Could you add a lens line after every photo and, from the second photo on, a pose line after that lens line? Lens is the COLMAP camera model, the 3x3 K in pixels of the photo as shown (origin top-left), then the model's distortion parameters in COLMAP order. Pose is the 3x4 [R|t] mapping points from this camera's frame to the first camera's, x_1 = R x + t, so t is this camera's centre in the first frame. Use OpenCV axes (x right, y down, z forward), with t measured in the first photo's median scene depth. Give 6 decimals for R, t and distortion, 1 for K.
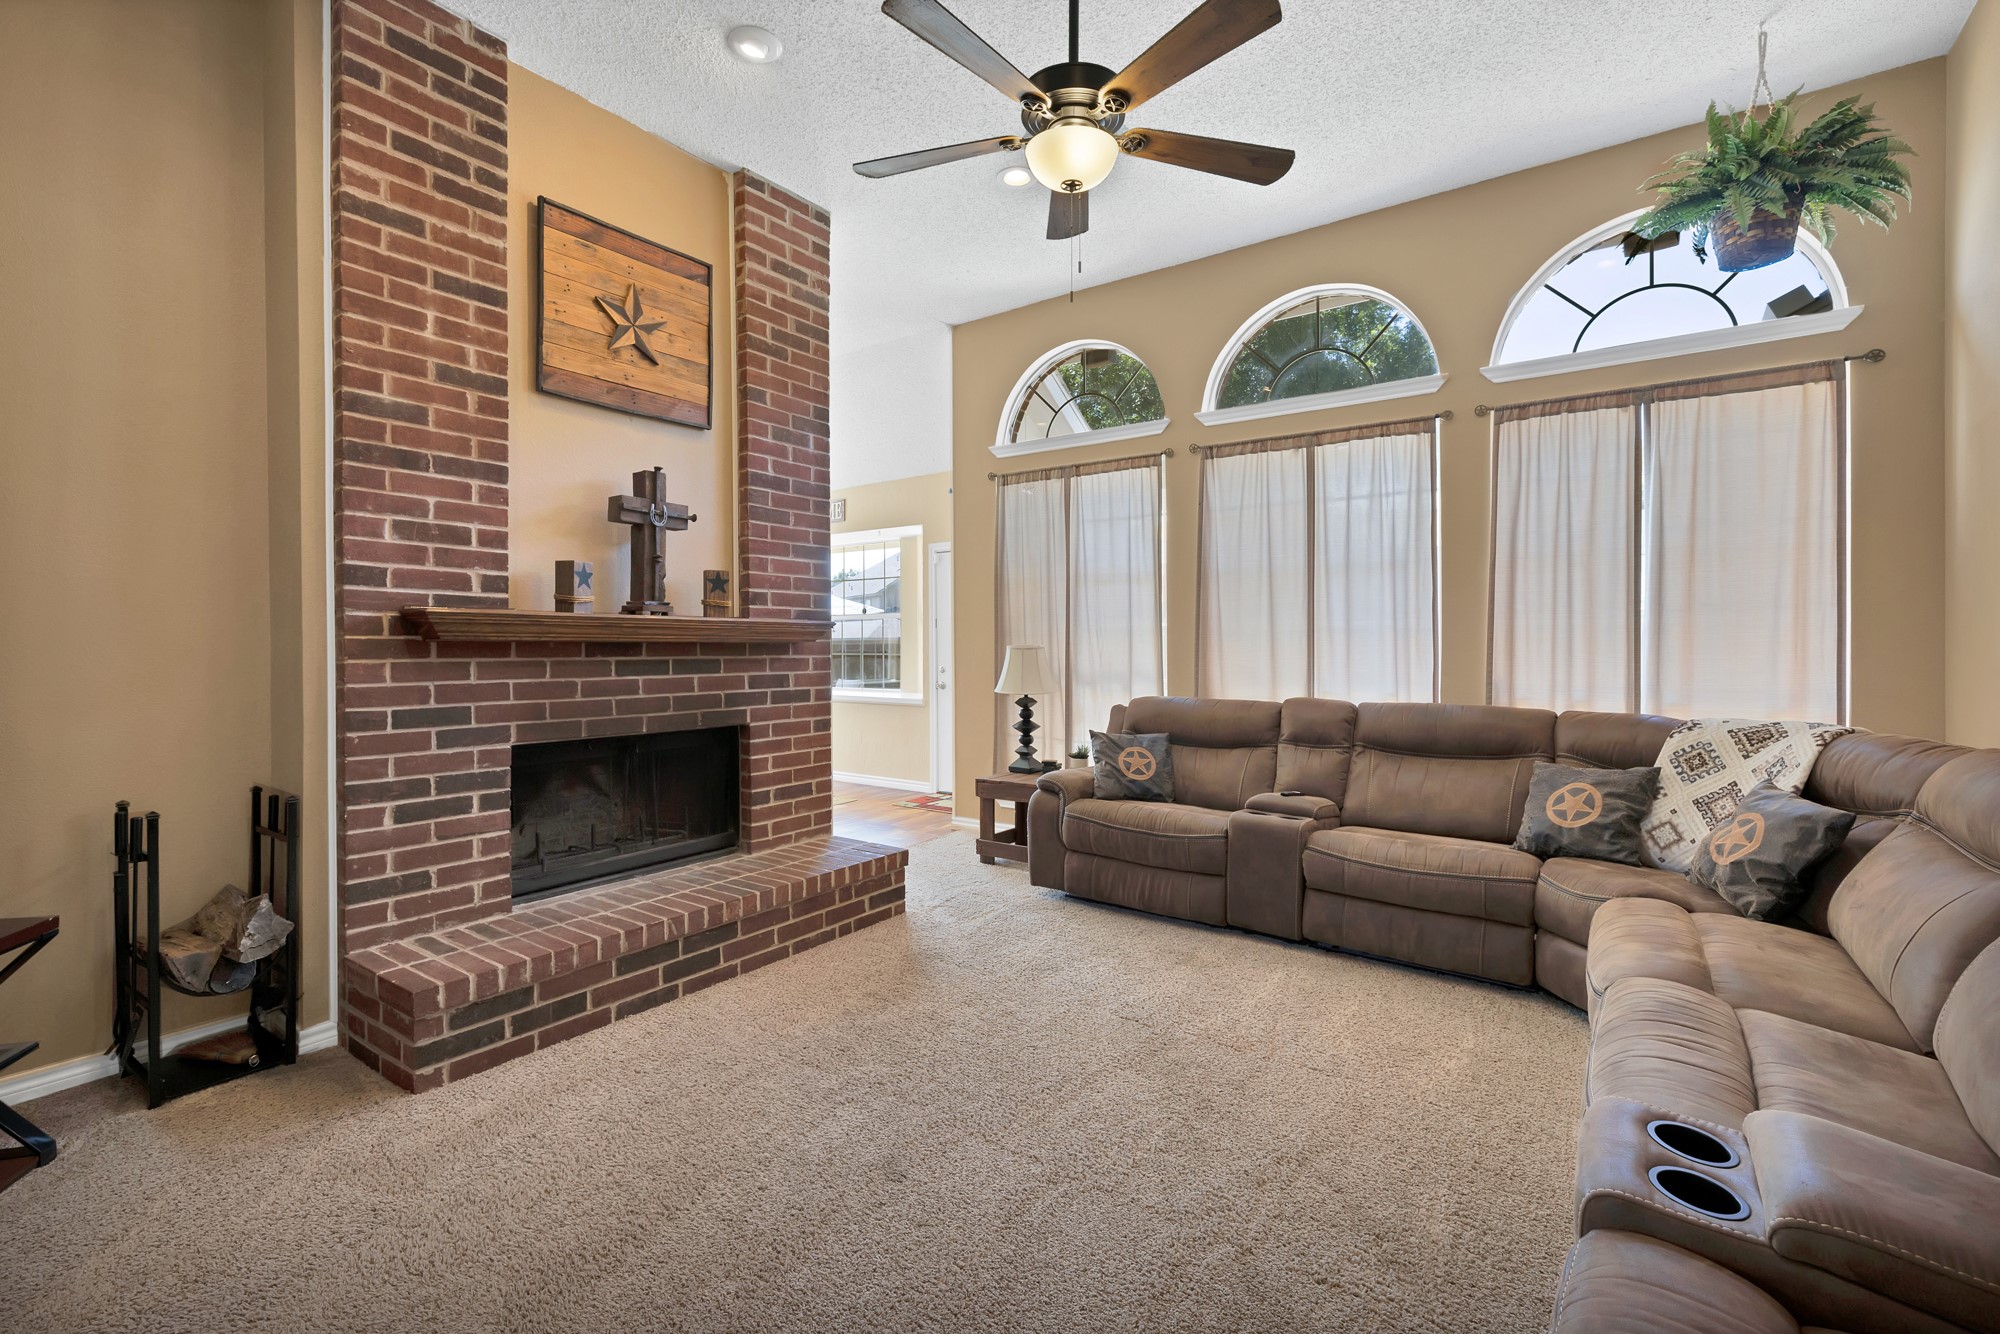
lens RADIAL K [[856.6, 0, 1000.9], [0, 856.6, 652.7], [0, 0, 1]] dist [-0.000708, 0.001469]
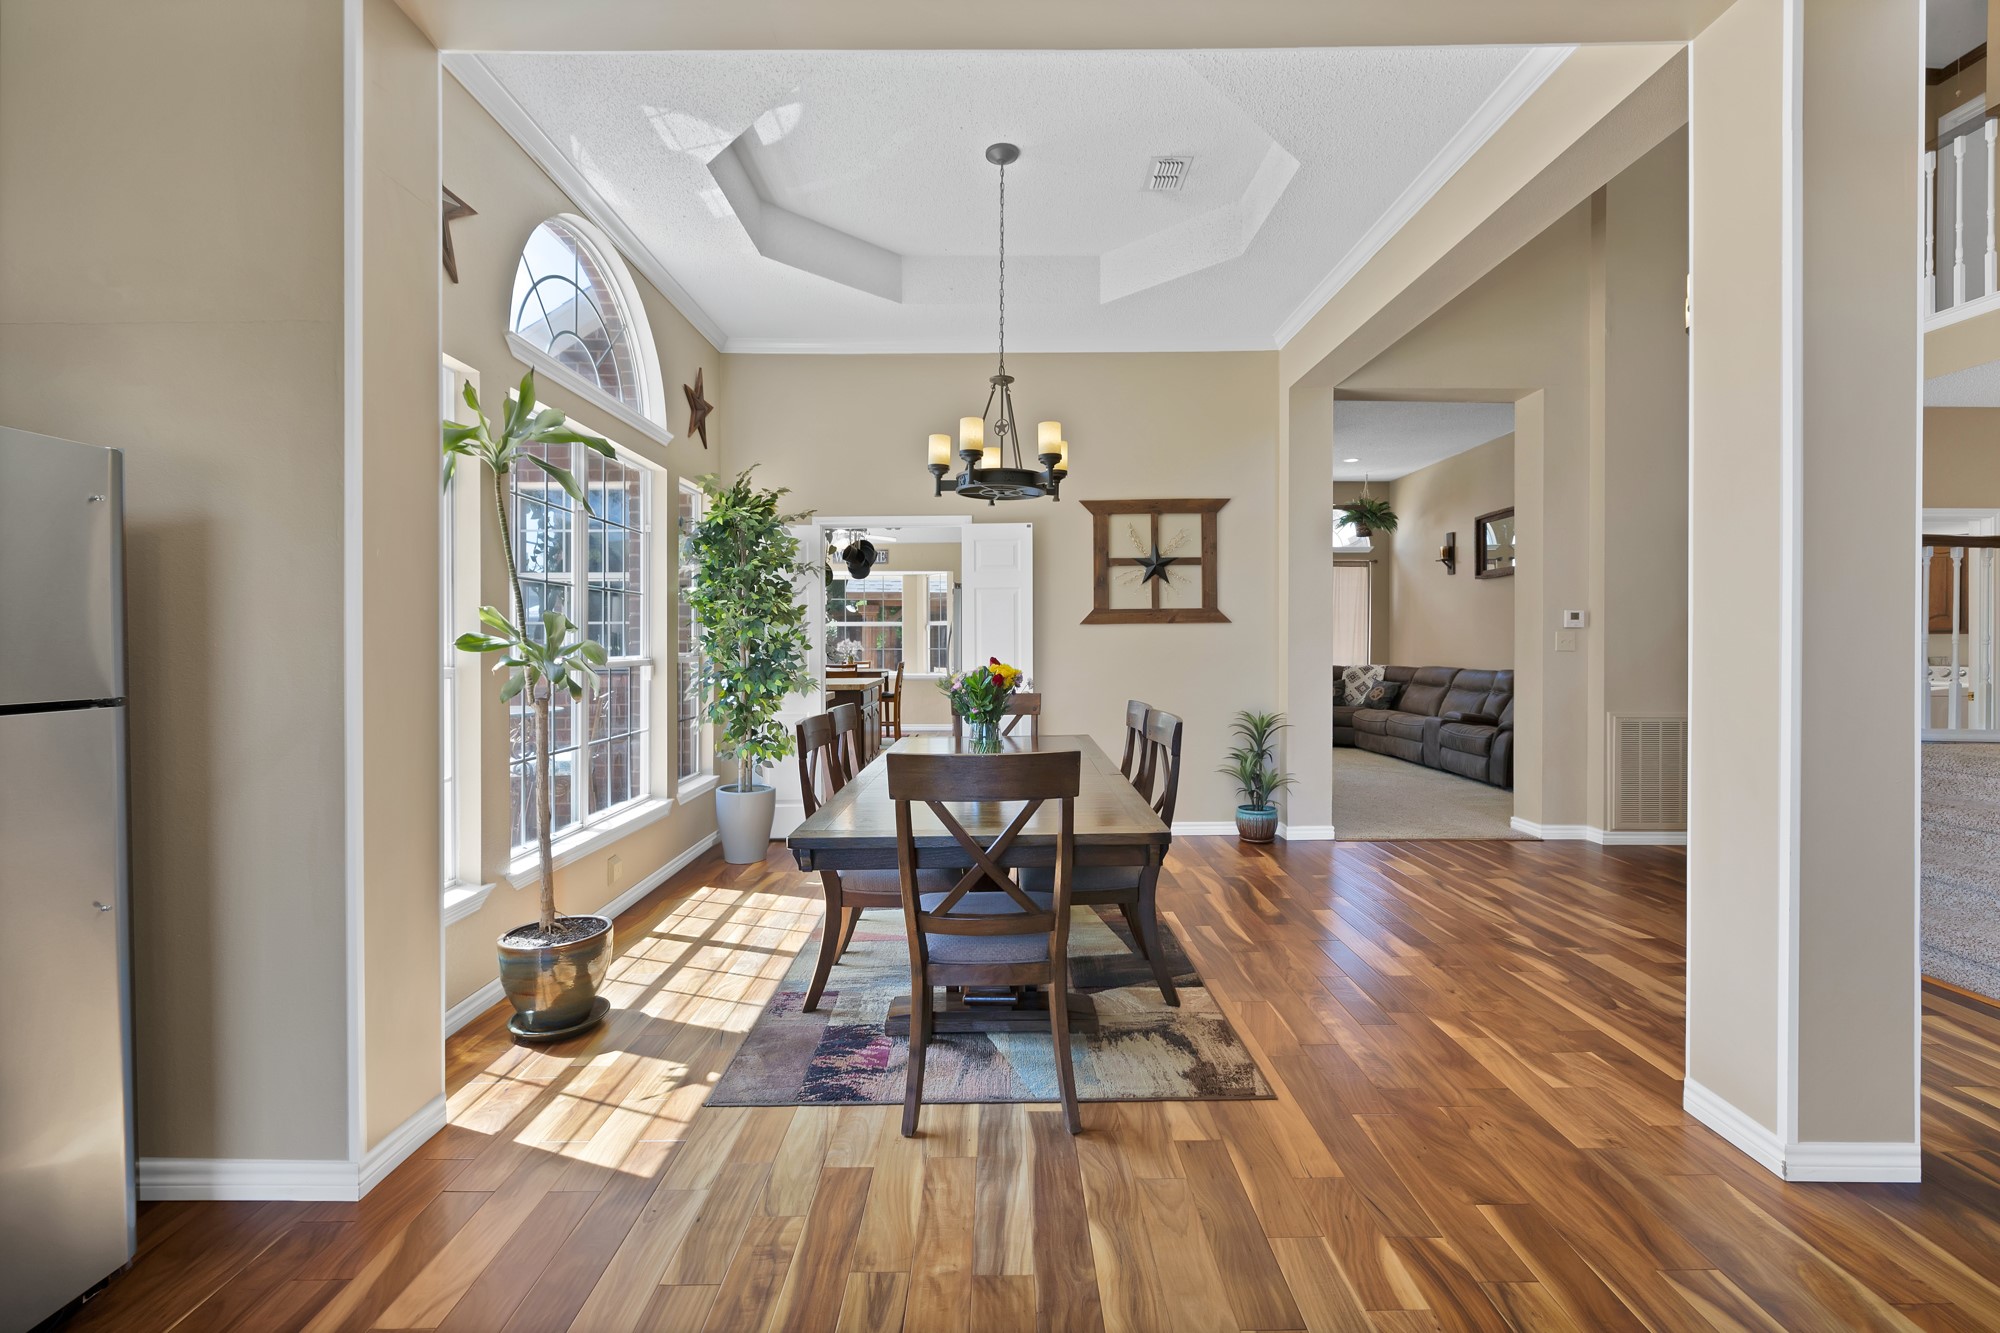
lens RADIAL K [[856.6, 0, 995.6], [0, 856.6, 647.3], [0, 0, 1]] dist [-0.000708, 0.001469]
pose [[0.810751, -0.003866, 0.585379, -1.747979], [0.002005, 0.999991, 0.003828, -0.010389], [-0.585388, -0.001930, 0.810751, -0.720738]]
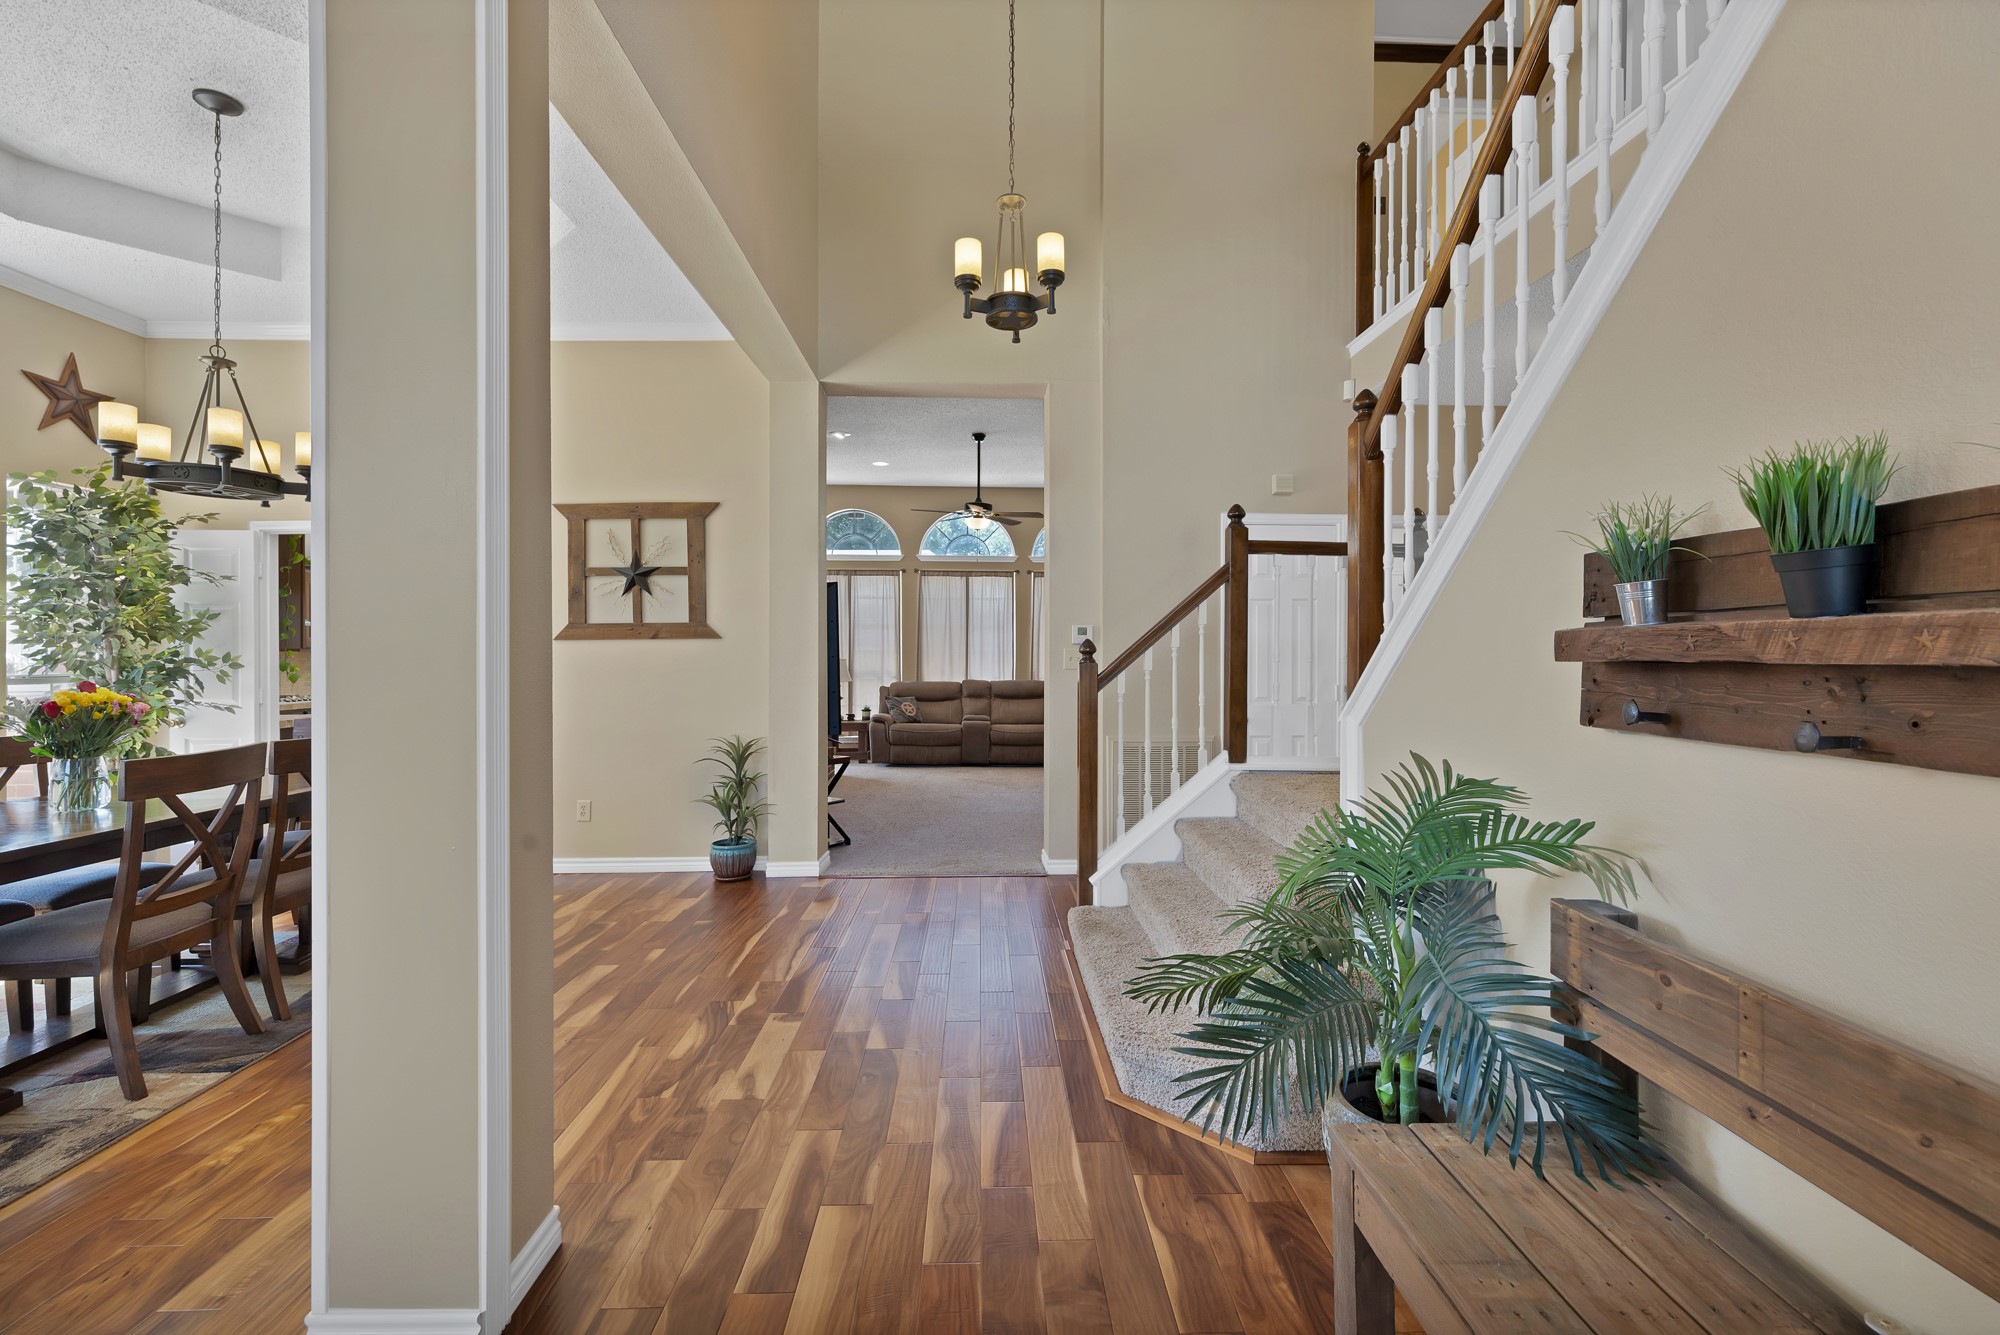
lens RADIAL K [[856.6, 0, 1000.0], [0, 856.6, 664.8], [0, 0, 1]] dist [-0.000708, 0.001469]
pose [[0.796879, -0.009333, 0.604066, -1.101308], [0.003870, 0.999939, 0.010344, -0.015970], [-0.604126, -0.005905, 0.796867, -1.060642]]
